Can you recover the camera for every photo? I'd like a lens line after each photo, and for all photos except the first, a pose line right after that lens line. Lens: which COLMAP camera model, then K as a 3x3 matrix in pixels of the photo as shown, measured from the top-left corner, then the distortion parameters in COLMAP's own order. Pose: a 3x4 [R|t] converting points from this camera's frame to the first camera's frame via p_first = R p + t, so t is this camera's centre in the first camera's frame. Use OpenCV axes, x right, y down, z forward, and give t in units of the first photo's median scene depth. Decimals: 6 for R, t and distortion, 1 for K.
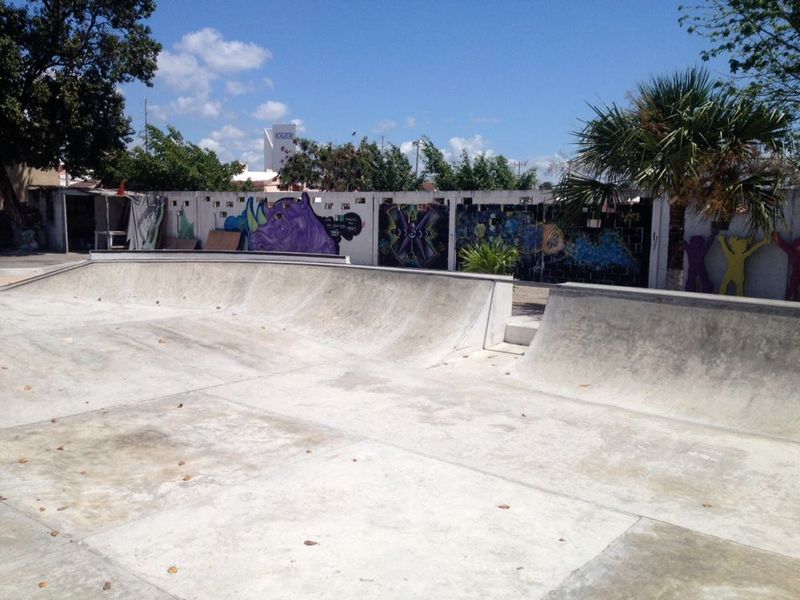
lens RADIAL K [[711.7, 0, 400.0], [0, 711.7, 300.0], [0, 0, 1]] dist [0.030493, -0.102977]
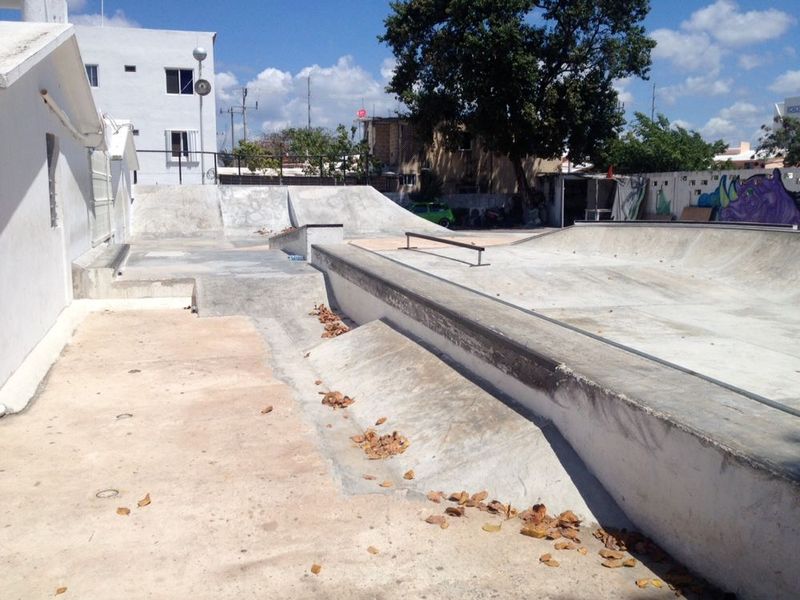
lens RADIAL K [[747.8, 0, 400.0], [0, 747.8, 300.0], [0, 0, 1]] dist [0.165560, -0.393558]
pose [[0.788791, 0.066181, -0.611089, 0.112678], [-0.059881, 0.997731, 0.030761, 0.035466], [0.611738, 0.012328, 0.790964, -0.192729]]
